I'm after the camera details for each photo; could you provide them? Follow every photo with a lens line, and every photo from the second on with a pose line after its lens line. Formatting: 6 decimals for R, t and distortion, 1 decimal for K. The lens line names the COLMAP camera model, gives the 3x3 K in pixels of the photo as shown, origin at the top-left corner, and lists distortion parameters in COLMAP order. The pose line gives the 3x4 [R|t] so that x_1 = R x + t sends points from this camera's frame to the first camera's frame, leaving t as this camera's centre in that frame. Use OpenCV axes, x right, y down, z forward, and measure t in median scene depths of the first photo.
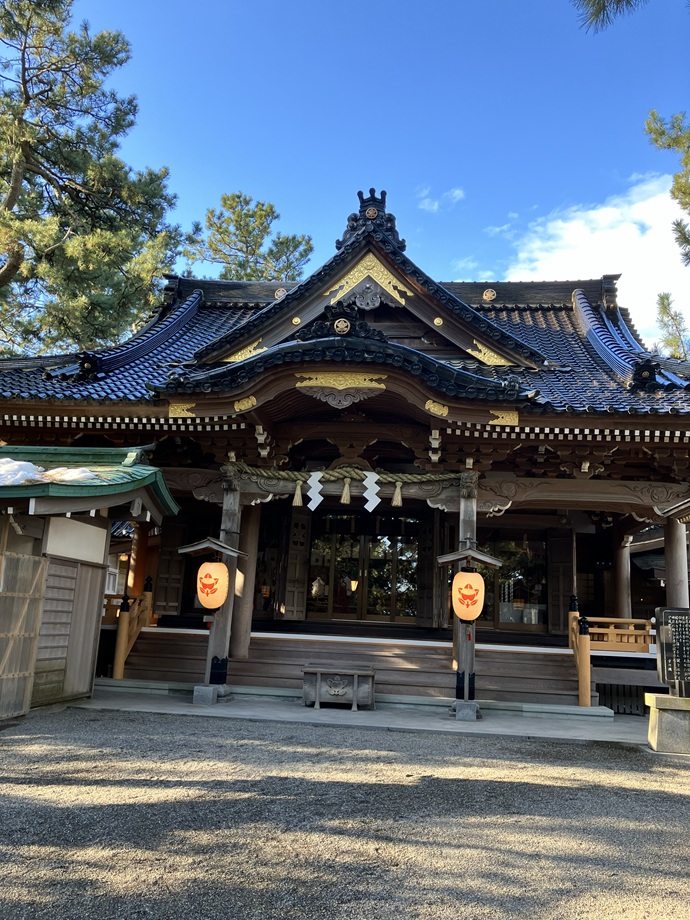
lens RADIAL K [[757.2, 0, 345.0], [0, 757.2, 460.0], [0, 0, 1]] dist [0.012020, 0.000239]
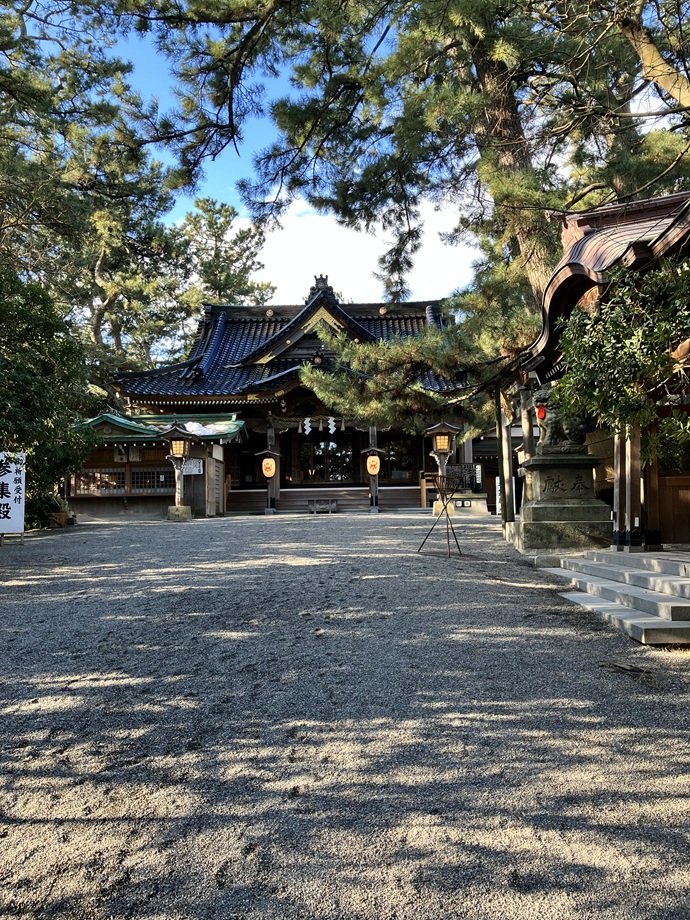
lens RADIAL K [[757.2, 0, 345.0], [0, 757.2, 460.0], [0, 0, 1]] dist [0.012020, 0.000239]
pose [[0.993984, -0.060658, 0.091193, -0.140880], [0.048244, 0.989988, 0.132650, -0.156219], [-0.098326, -0.127452, 0.986959, -1.306346]]
